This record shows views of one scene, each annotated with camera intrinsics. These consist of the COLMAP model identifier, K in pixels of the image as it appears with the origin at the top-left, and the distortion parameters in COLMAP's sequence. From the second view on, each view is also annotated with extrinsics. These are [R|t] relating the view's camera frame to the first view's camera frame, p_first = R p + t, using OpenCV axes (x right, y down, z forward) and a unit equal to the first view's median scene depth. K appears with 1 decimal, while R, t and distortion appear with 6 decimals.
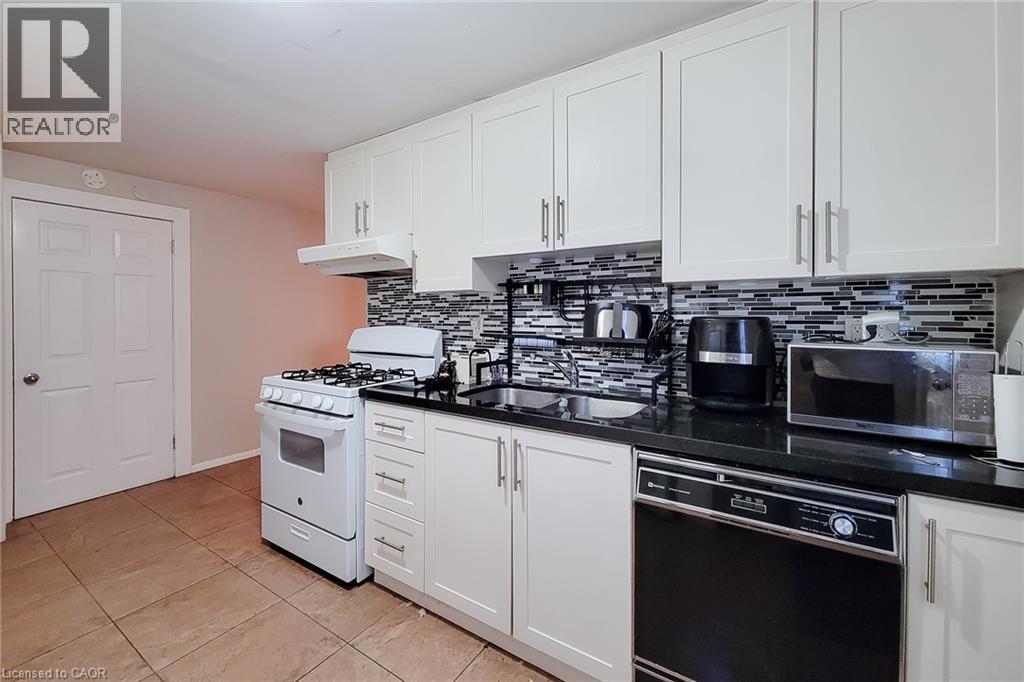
lens RADIAL K [[427.6, 0, 497.4], [0, 427.6, 314.0], [0, 0, 1]] dist [-0.000056, -0.000031]
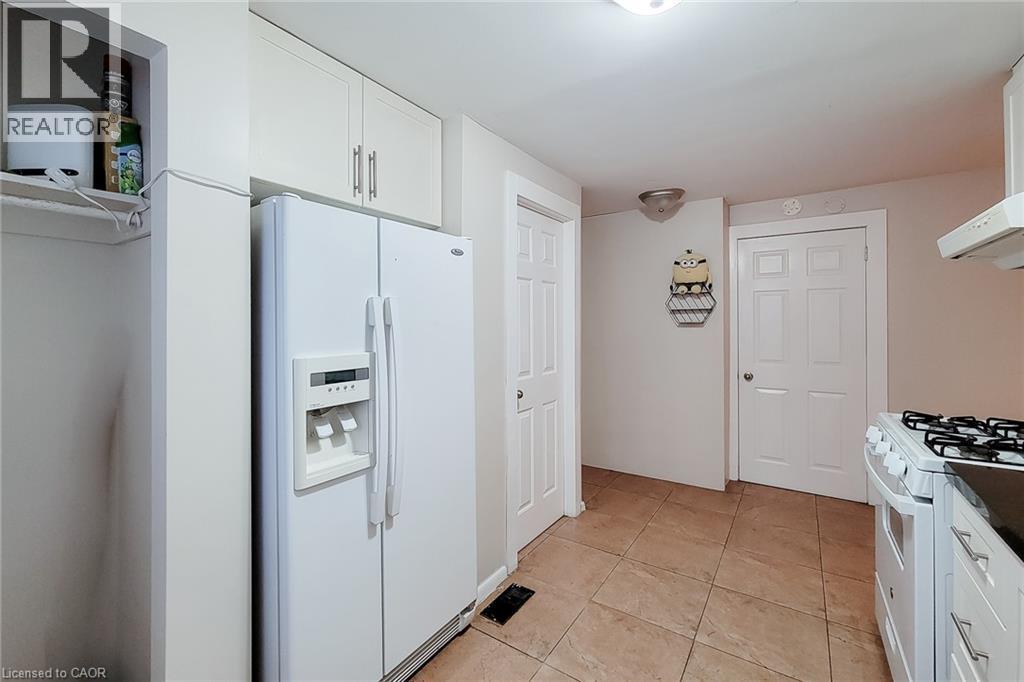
lens RADIAL K [[428.2, 0, 510.6], [0, 428.2, 319.2], [0, 0, 1]] dist [0.001498, 0.000393]
pose [[0.003106, -0.002792, -0.999991, 0.251581], [0.000981, 0.999996, -0.002789, -0.022537], [0.999995, -0.000972, 0.003109, 0.339236]]
